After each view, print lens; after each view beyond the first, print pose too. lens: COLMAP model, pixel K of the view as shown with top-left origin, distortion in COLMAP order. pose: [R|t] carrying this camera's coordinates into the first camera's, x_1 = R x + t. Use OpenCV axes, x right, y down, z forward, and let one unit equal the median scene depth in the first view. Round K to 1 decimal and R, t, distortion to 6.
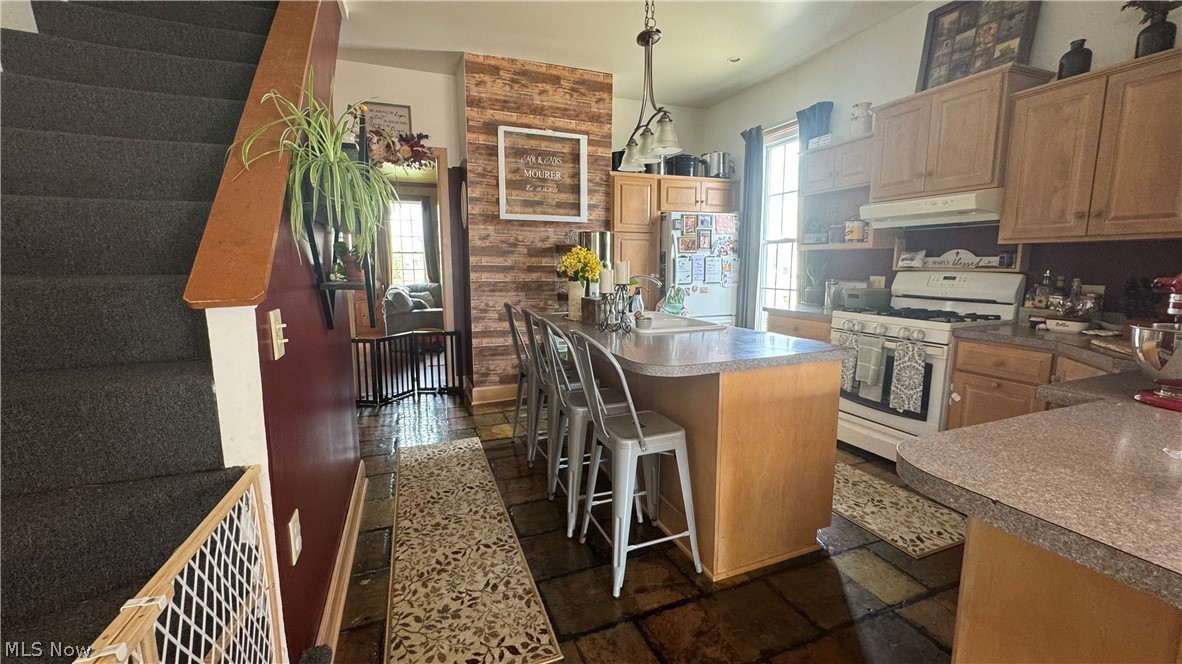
lens RADIAL K [[471.8, 0, 590.8], [0, 471.8, 330.7], [0, 0, 1]] dist [-0.002959, -0.000449]
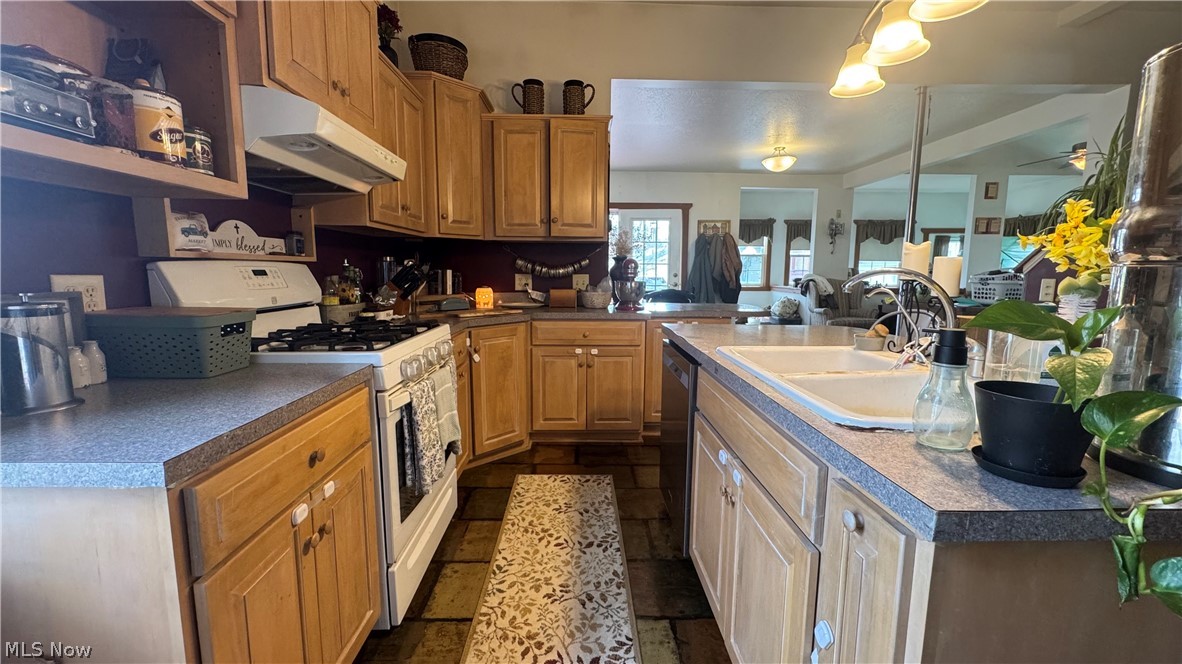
lens RADIAL K [[471.8, 0, 590.8], [0, 471.8, 330.7], [0, 0, 1]] dist [-0.002959, -0.000449]
pose [[-0.940540, -0.049517, 0.336055, 0.137839], [0.040765, 0.965714, 0.256389, -0.115498], [-0.337228, 0.254843, -0.906274, 0.932214]]
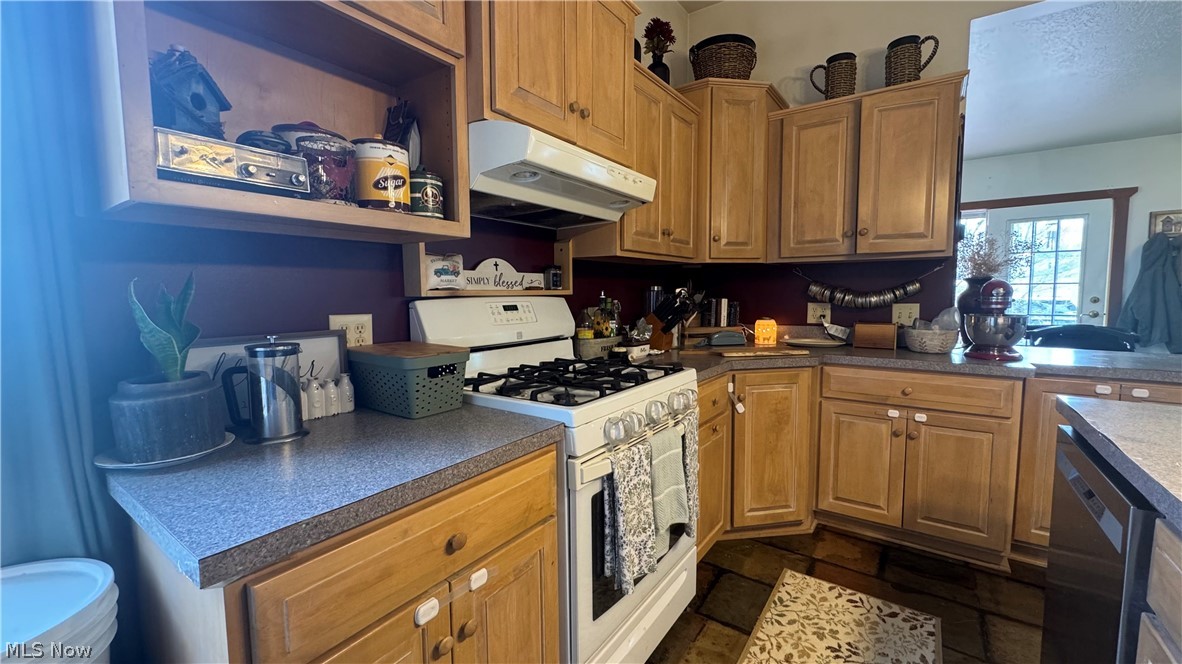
lens RADIAL K [[471.8, 0, 590.8], [0, 471.8, 330.7], [0, 0, 1]] dist [-0.002959, -0.000449]
pose [[-0.548637, -0.064627, 0.833559, 0.156397], [0.123022, 0.979915, 0.156946, -0.108801], [-0.826960, 0.188652, -0.529668, 0.823127]]
